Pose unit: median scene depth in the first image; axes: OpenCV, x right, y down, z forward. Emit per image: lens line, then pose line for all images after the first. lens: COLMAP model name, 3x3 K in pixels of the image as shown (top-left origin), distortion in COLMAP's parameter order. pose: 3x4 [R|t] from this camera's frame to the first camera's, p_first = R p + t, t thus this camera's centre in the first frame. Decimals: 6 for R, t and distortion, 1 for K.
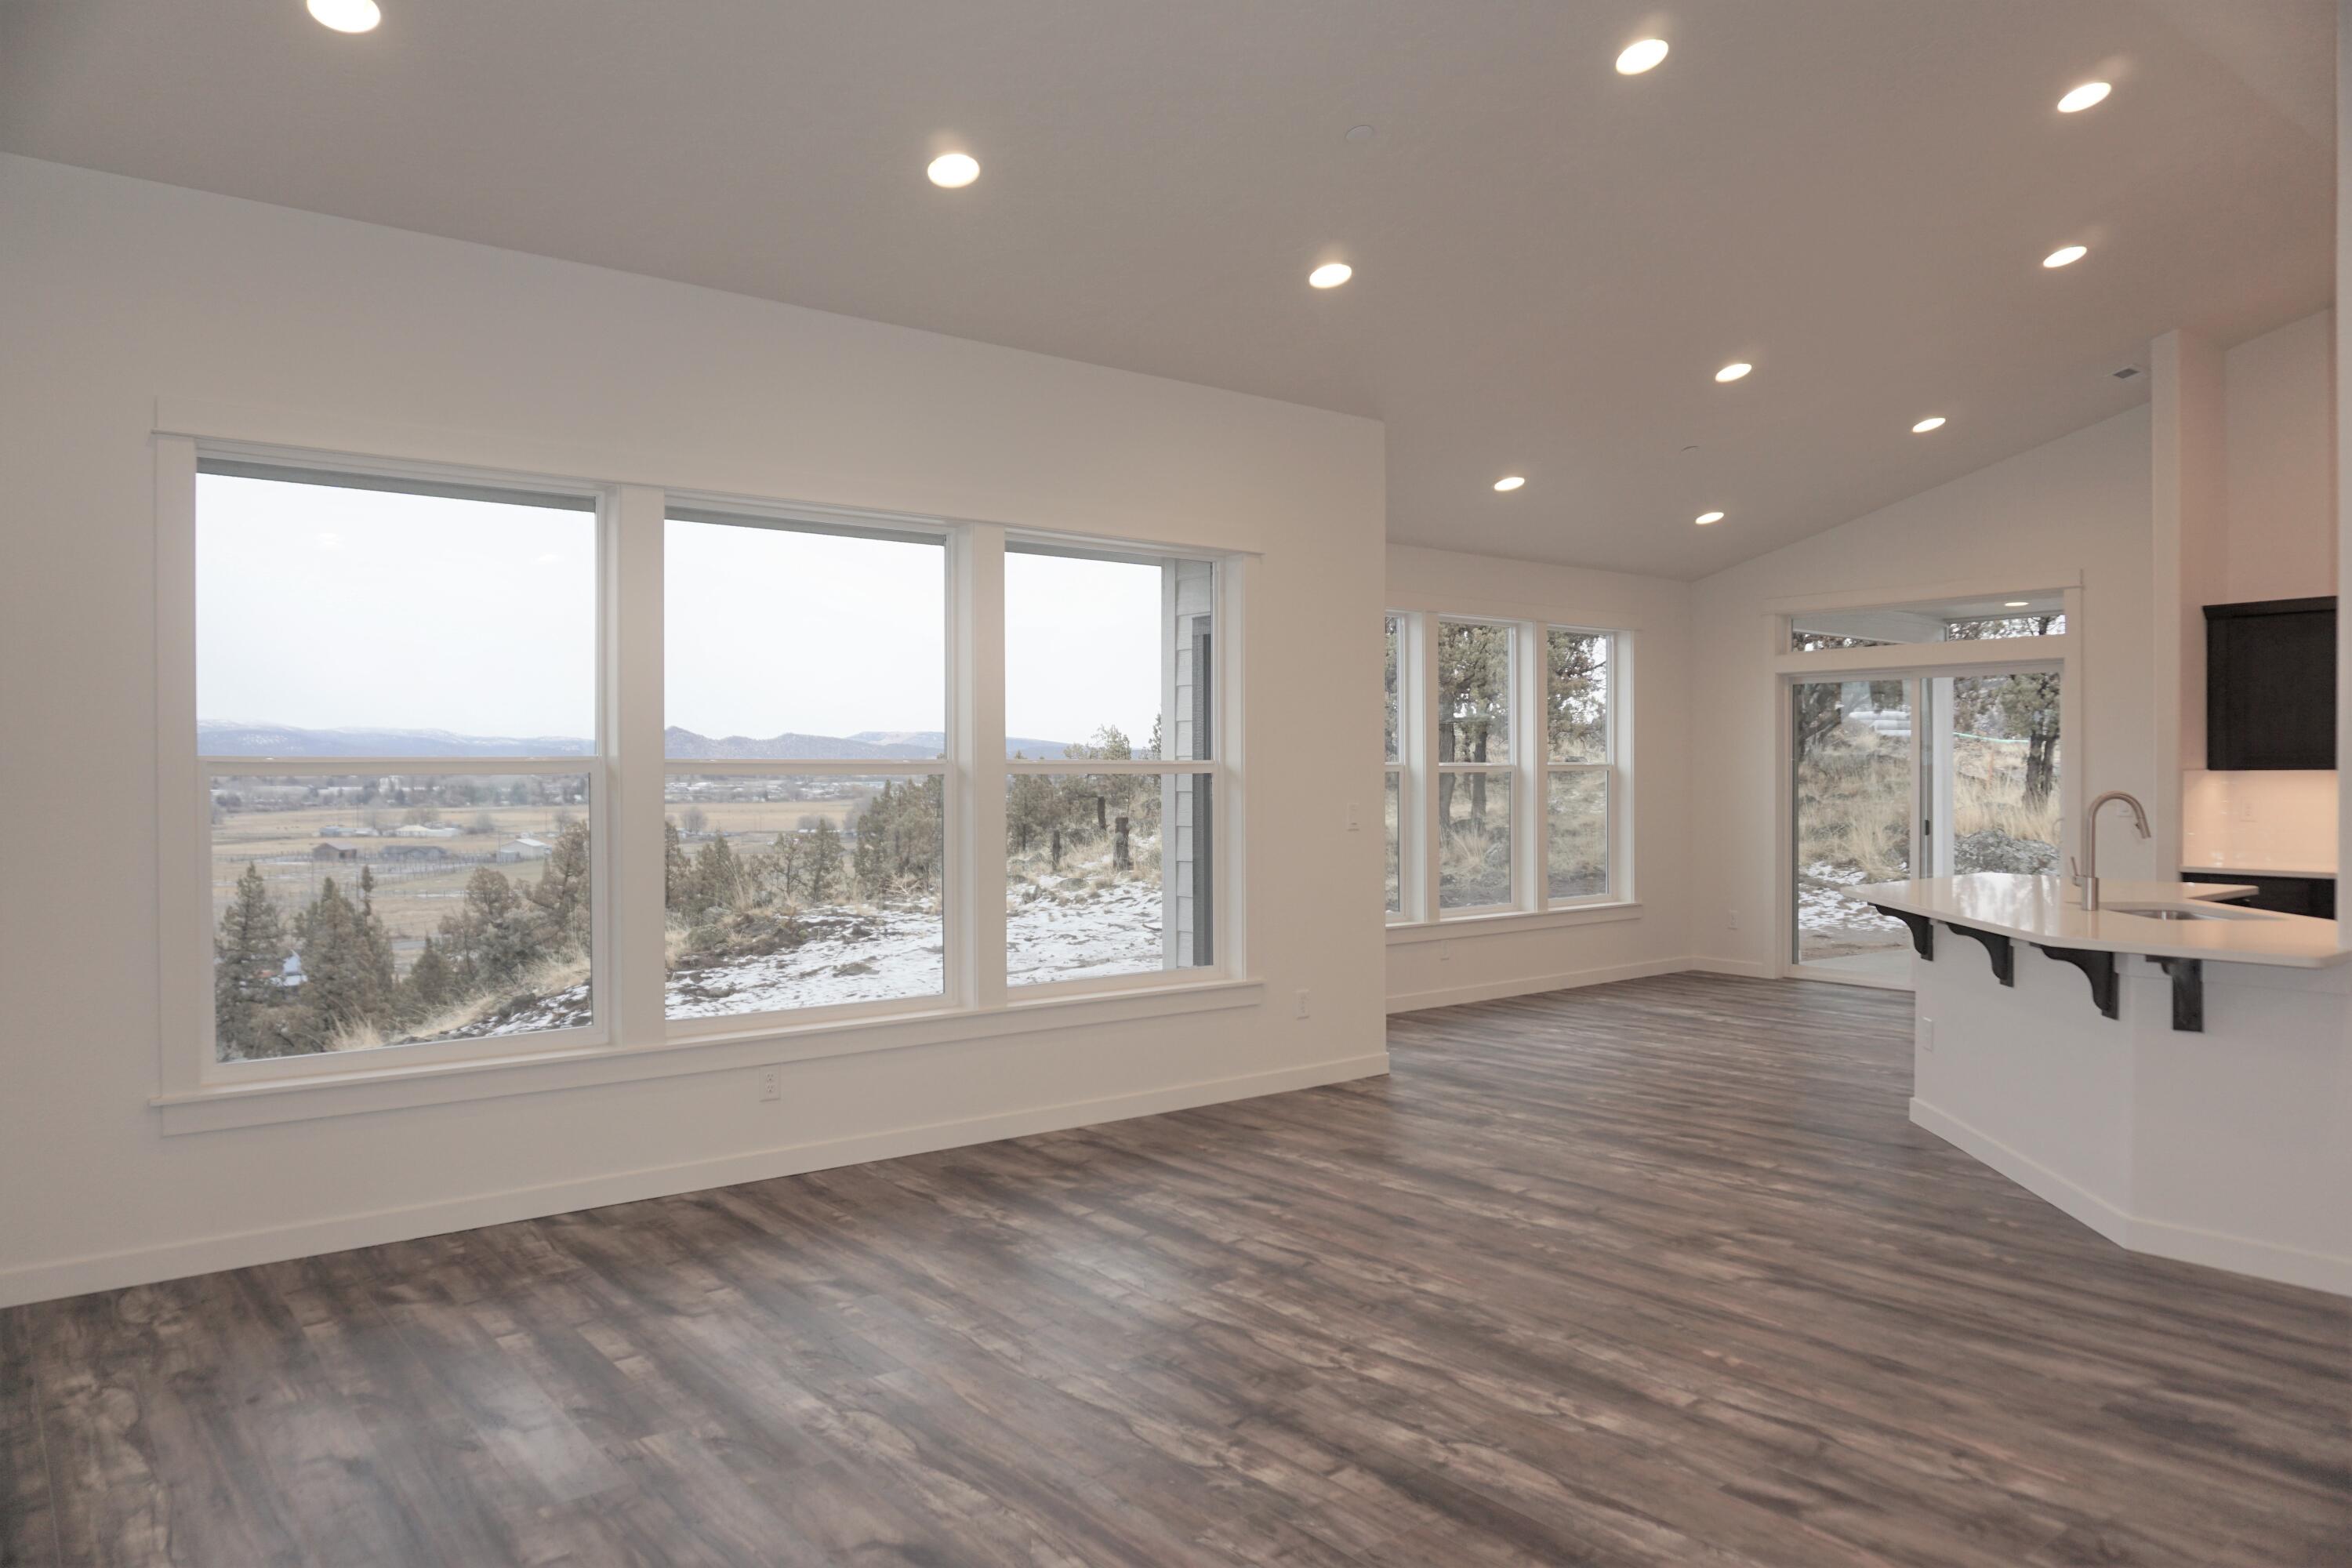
lens RADIAL K [[1568.0, 0, 1171.2], [0, 1568.0, 775.5], [0, 0, 1]] dist [-0.028752, 0.011012]
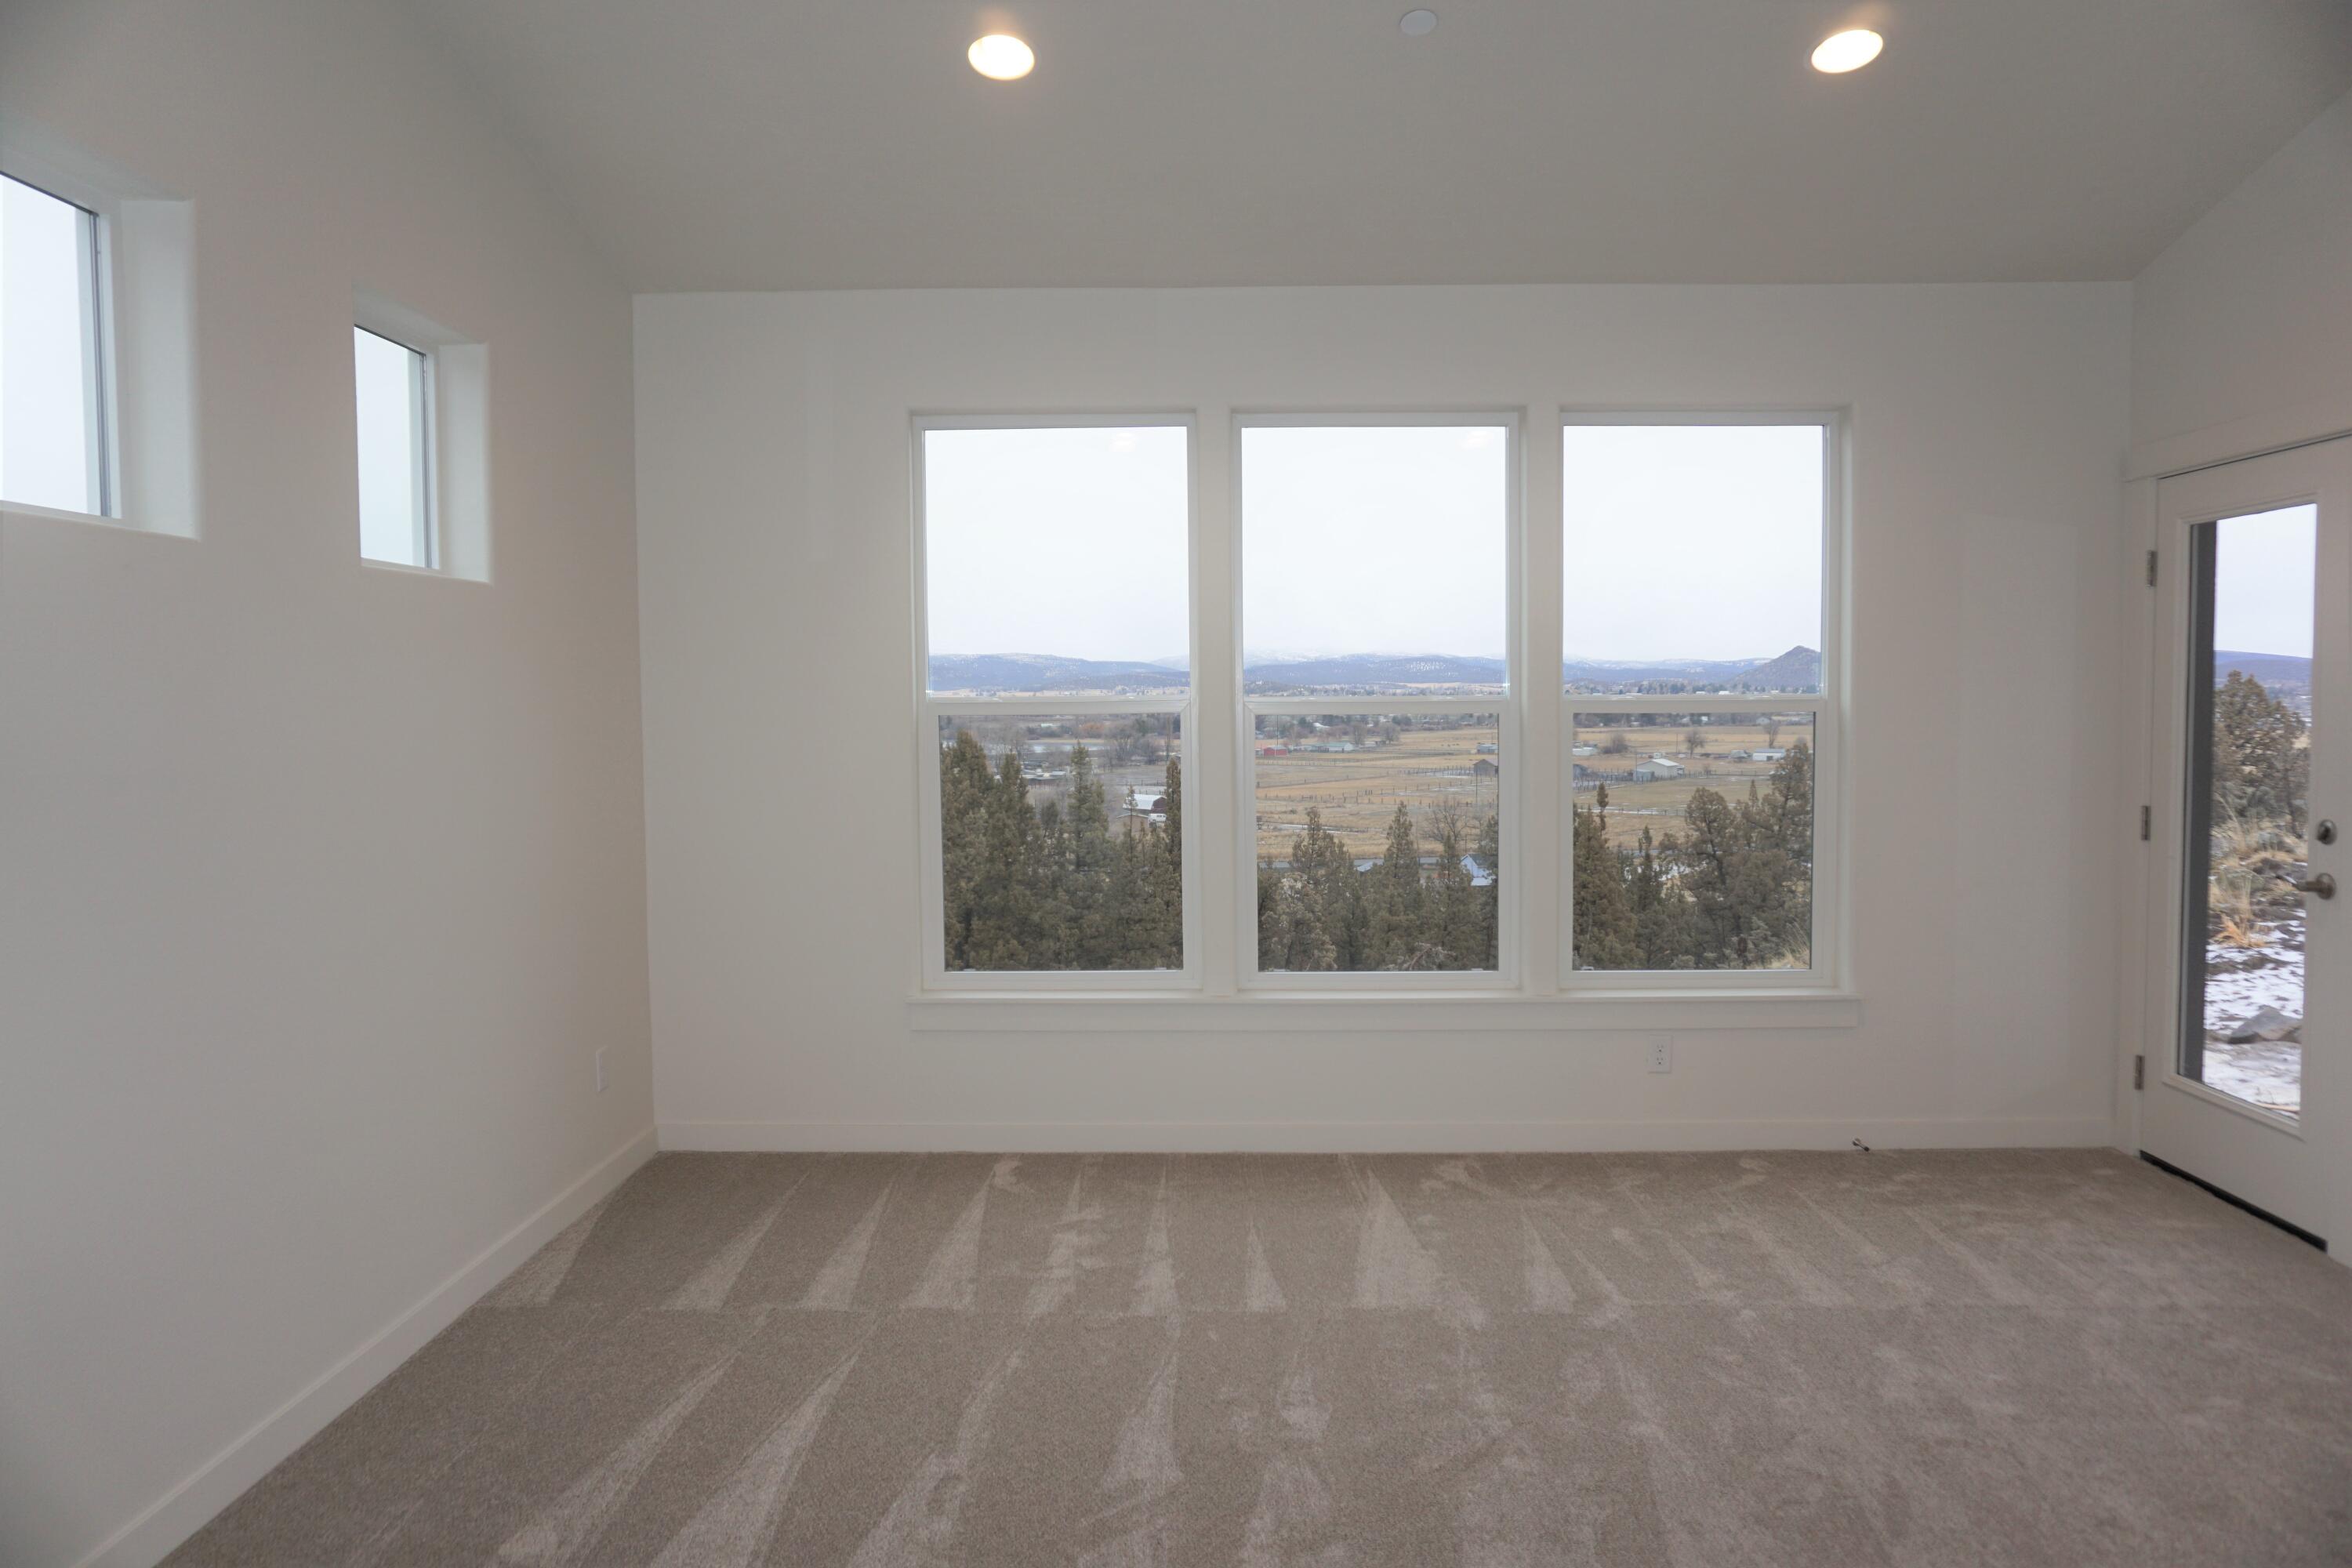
lens RADIAL K [[1568.0, 0, 1158.0], [0, 1568.0, 775.7], [0, 0, 1]] dist [-0.028752, 0.011012]
pose [[0.774555, 0.026475, -0.631952, 0.216774], [0.005440, 0.998808, 0.048511, -0.004105], [0.632483, -0.041012, 0.773488, 0.254738]]
